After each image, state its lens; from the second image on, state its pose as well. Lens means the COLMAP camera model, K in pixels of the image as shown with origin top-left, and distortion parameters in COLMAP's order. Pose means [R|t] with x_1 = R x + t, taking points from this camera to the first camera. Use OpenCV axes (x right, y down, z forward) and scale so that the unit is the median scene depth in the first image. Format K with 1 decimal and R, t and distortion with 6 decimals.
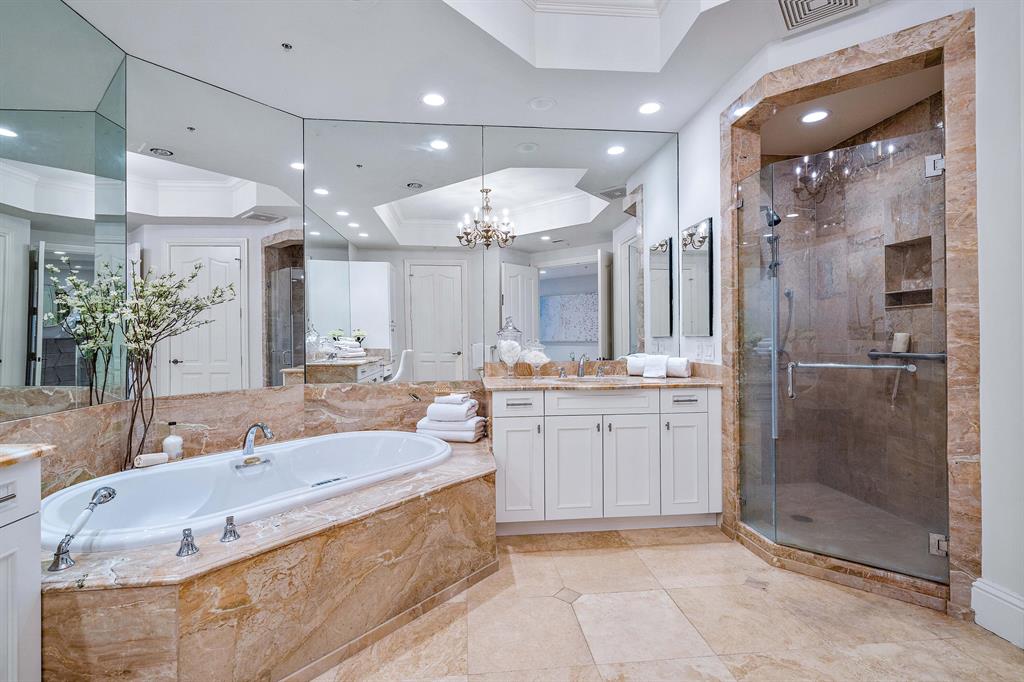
lens RADIAL K [[472.0, 0, 516.3], [0, 472.0, 336.4], [0, 0, 1]] dist [0.000977, 0.002011]
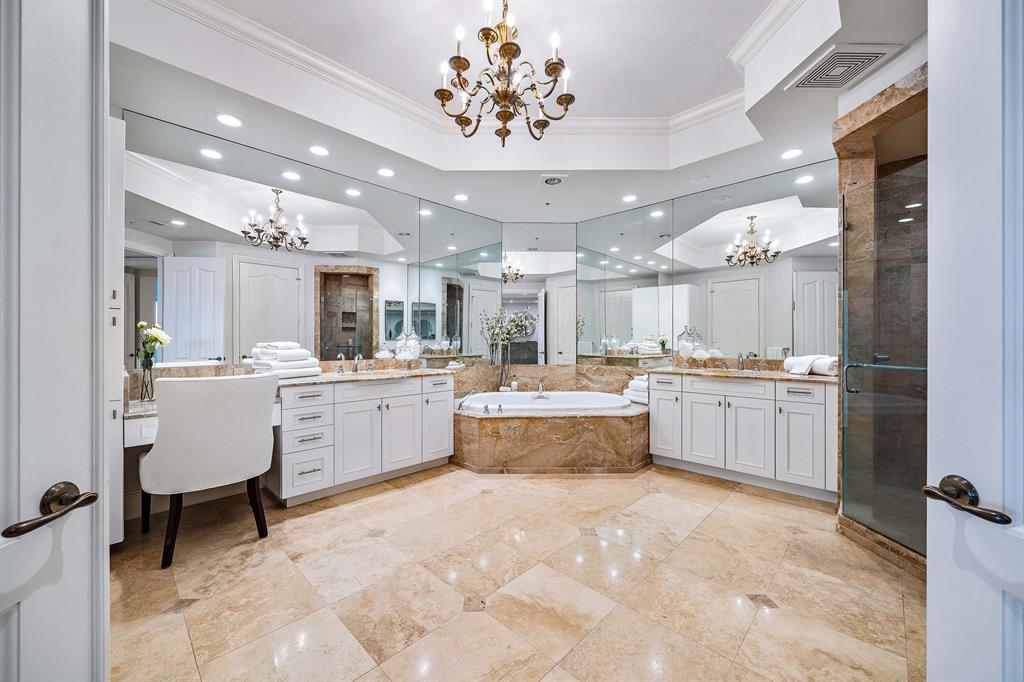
lens RADIAL K [[373.1, 0, 504.3], [0, 373.1, 340.8], [0, 0, 1]] dist [0.003505, 0.000097]
pose [[0.647979, 0.007192, -0.761624, 0.663567], [-0.003228, 0.999972, 0.006696, -0.002749], [0.761651, -0.001881, 0.647985, -0.242265]]
